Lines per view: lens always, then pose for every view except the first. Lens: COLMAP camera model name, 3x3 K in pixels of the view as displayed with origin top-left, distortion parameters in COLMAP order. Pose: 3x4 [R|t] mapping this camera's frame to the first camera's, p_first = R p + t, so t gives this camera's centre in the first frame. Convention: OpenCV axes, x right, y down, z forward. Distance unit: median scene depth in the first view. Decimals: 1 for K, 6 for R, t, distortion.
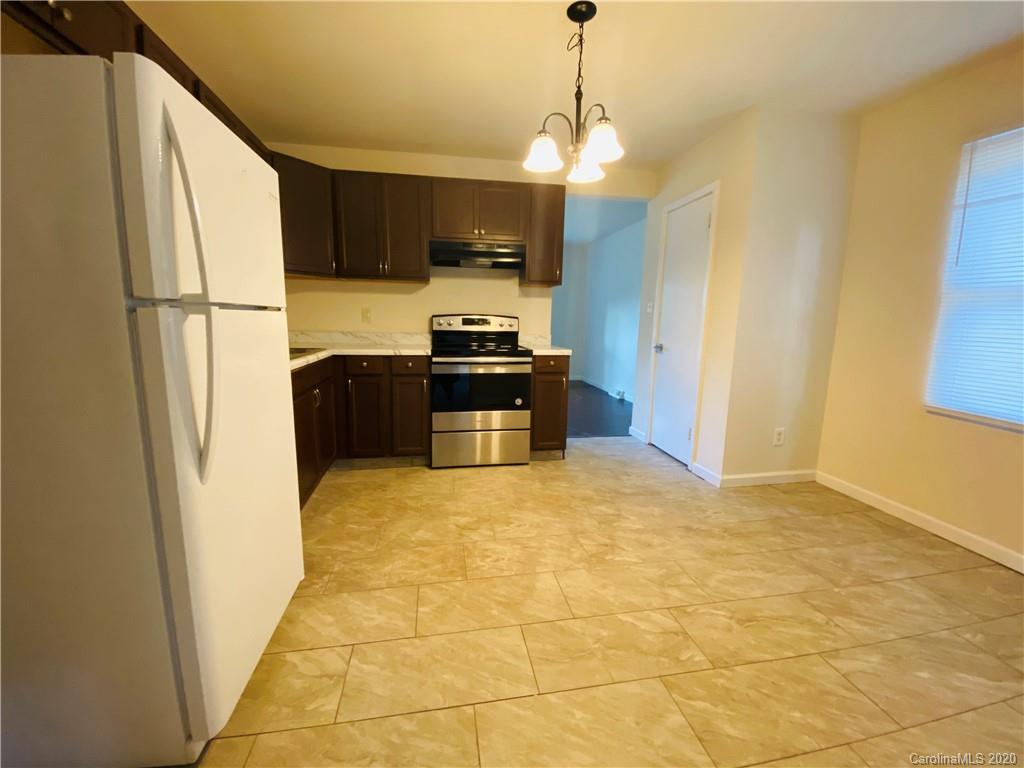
lens RADIAL K [[415.9, 0, 507.5], [0, 415.9, 381.5], [0, 0, 1]] dist [0.023900, -0.021369]
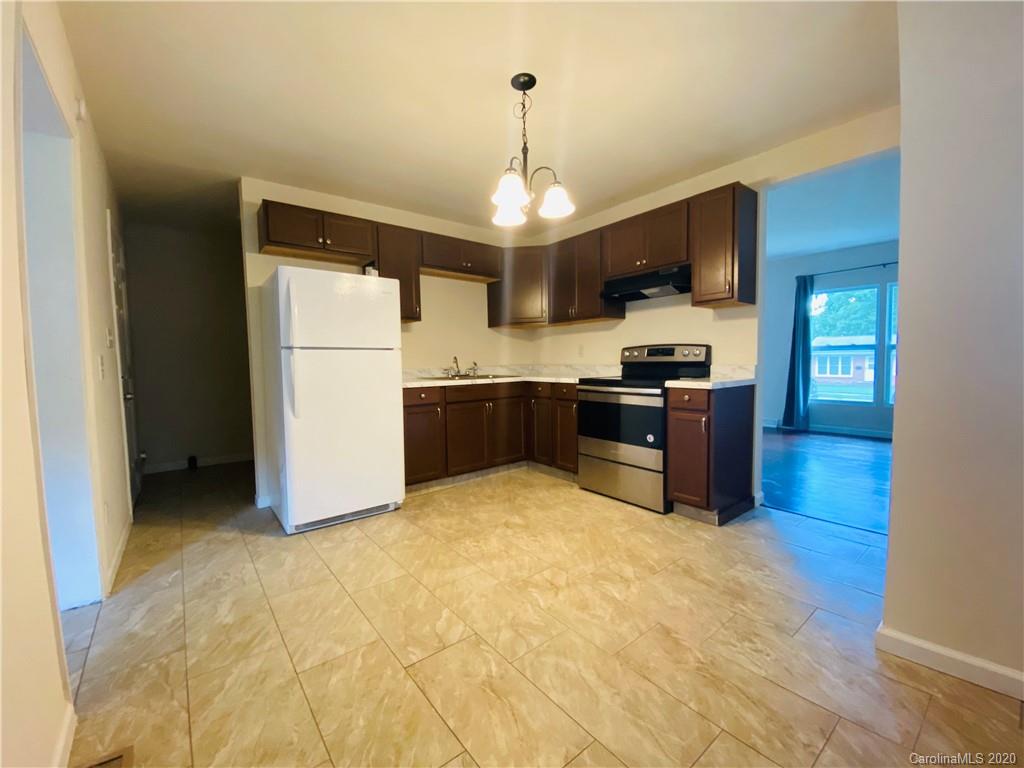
lens RADIAL K [[415.9, 0, 507.5], [0, 415.9, 381.5], [0, 0, 1]] dist [0.023900, -0.021369]
pose [[0.480075, 0.026232, -0.876835, 0.902291], [-0.112640, 0.993122, -0.031960, -0.013305], [0.869965, 0.114110, 0.479728, 0.379309]]
